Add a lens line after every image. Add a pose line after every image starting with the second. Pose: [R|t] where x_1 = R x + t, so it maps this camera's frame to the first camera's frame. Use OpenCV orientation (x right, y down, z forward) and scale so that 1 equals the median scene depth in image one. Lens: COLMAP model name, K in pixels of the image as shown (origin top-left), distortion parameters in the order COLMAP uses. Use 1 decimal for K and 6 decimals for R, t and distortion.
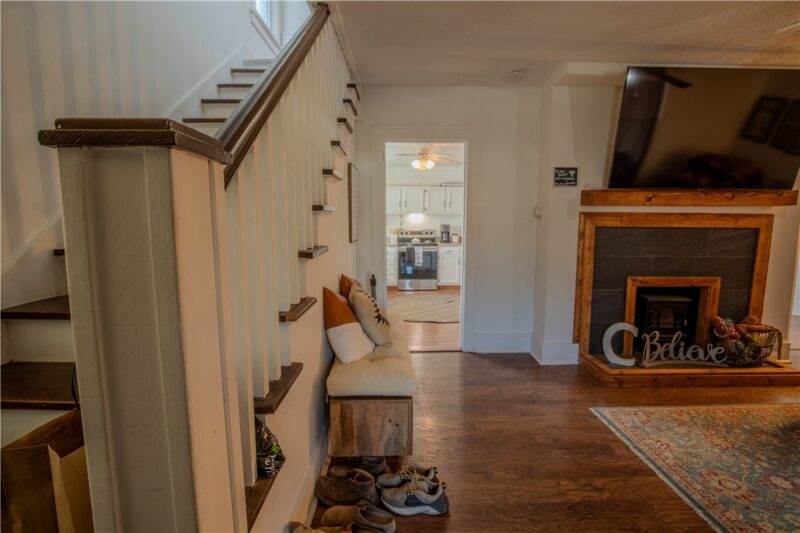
lens RADIAL K [[377.7, 0, 401.5], [0, 377.7, 268.8], [0, 0, 1]] dist [-0.025458, 0.002033]
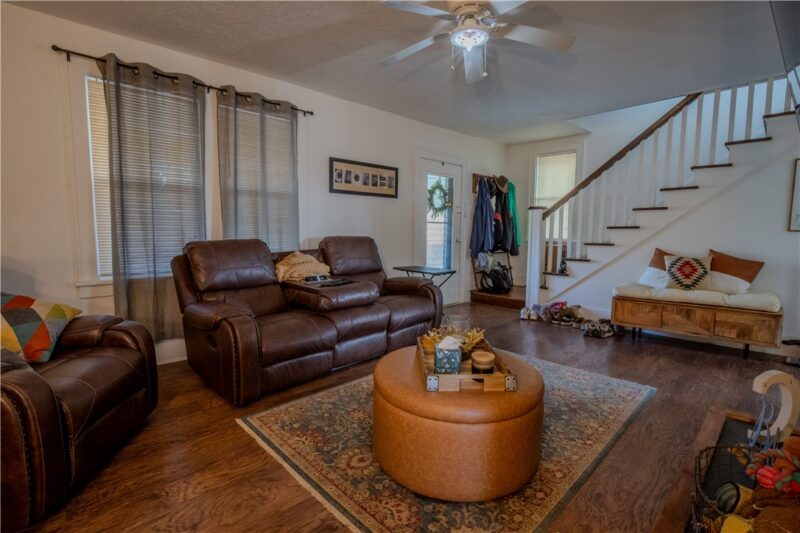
lens RADIAL K [[377.7, 0, 395.0], [0, 377.7, 266.9], [0, 0, 1]] dist [-0.025458, 0.002033]
pose [[-0.738542, 0.063802, -0.671182, 1.349239], [-0.086938, 0.978189, 0.188649, -0.065538], [0.668579, 0.197676, -0.716886, 0.948989]]
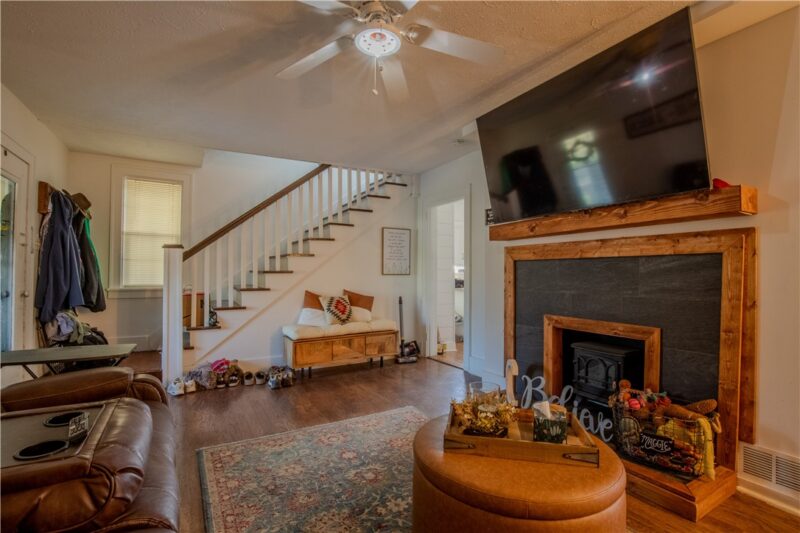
lens RADIAL K [[377.7, 0, 400.3], [0, 377.7, 270.3], [0, 0, 1]] dist [-0.025458, 0.002033]
pose [[0.484363, -0.010984, -0.874798, 1.252472], [-0.110030, 0.991217, -0.073368, 0.020938], [0.867920, 0.131791, 0.478900, 0.257291]]
